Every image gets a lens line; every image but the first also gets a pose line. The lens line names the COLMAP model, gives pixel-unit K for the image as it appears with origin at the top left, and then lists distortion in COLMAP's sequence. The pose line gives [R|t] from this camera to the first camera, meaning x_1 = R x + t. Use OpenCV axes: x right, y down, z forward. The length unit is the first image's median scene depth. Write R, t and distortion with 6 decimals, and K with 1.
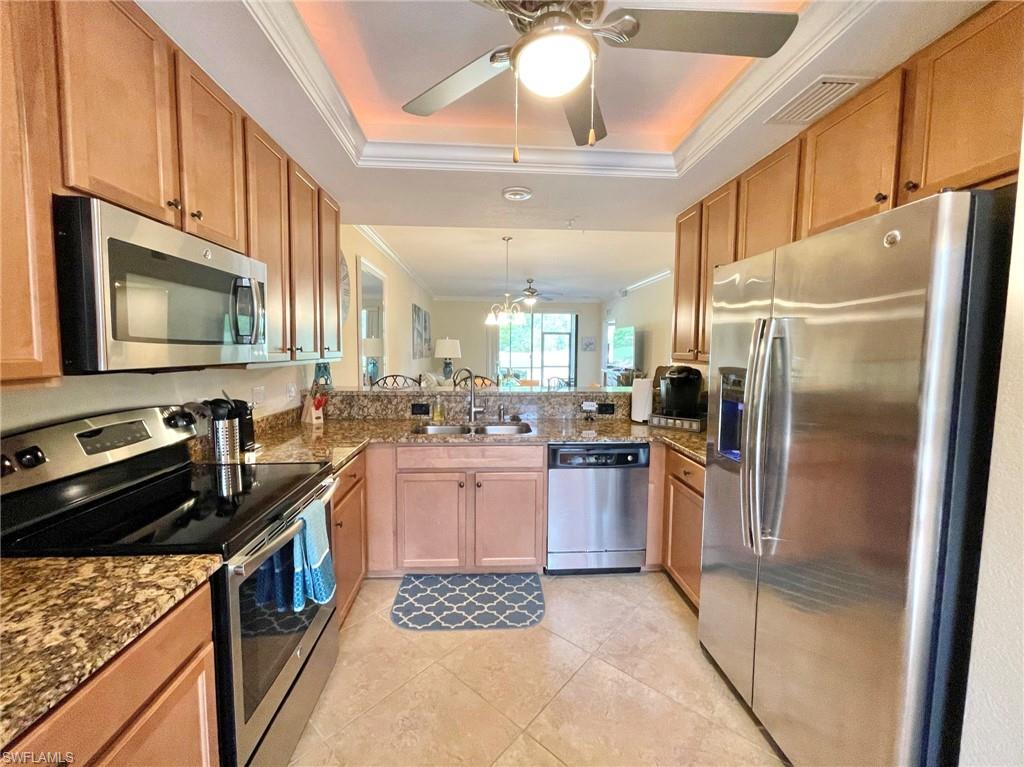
lens RADIAL K [[415.4, 0, 508.8], [0, 415.4, 378.6], [0, 0, 1]] dist [-0.004745, 0.002120]
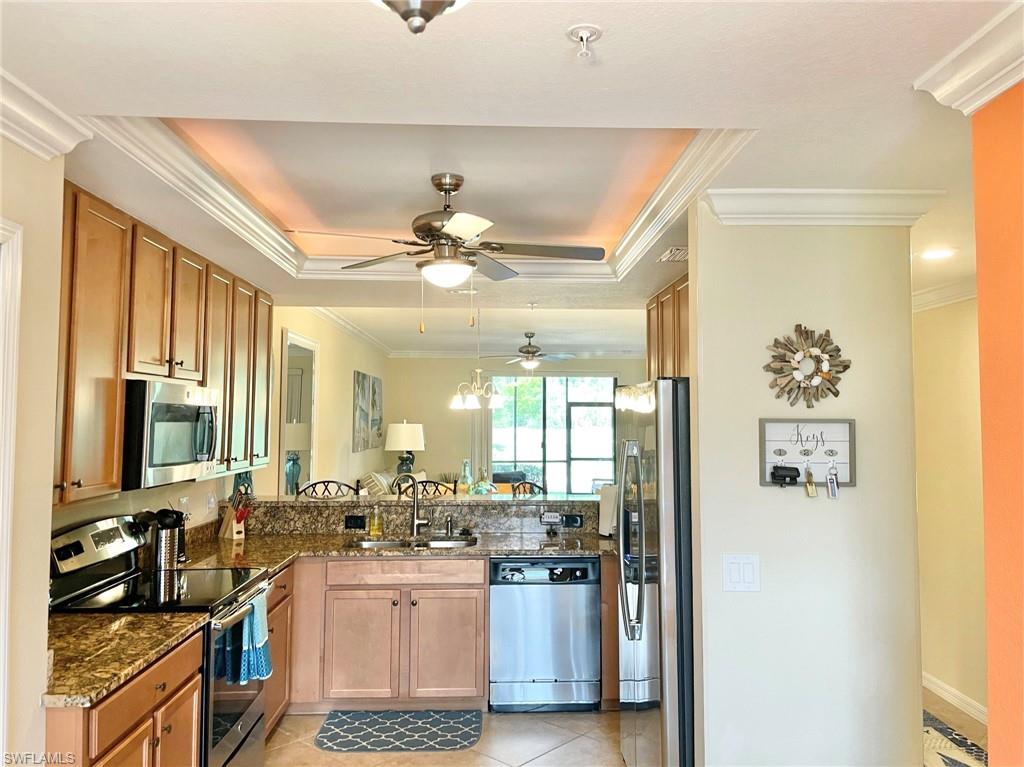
lens RADIAL K [[786.0, 0, 522.3], [0, 786.0, 367.4], [0, 0, 1]] dist [0.033178, -0.014077]
pose [[0.999759, -0.007117, -0.020745, 0.211237], [0.004172, 0.990326, -0.138696, -0.020197], [0.021532, 0.138576, 0.990118, -0.817219]]
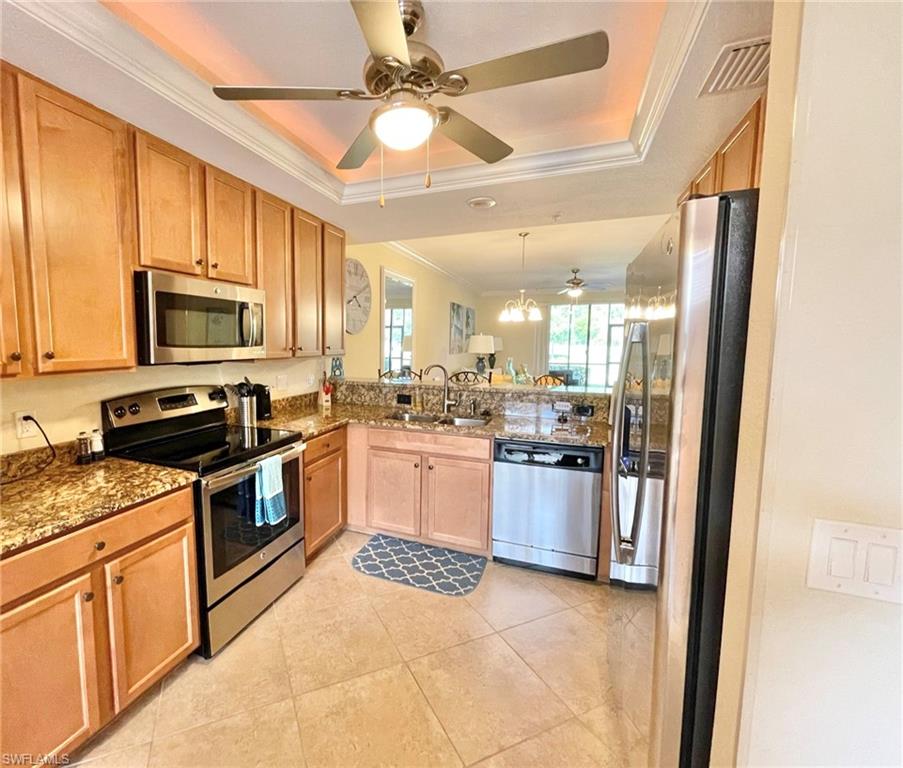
lens RADIAL K [[416.9, 0, 386.0], [0, 416.9, 379.6], [0, 0, 1]] dist [-0.001249, -0.000235]
pose [[0.893151, 0.038005, -0.448148, 0.324127], [-0.030032, 0.999239, 0.024888, -0.010835], [0.448753, -0.008770, 0.893613, -0.079104]]
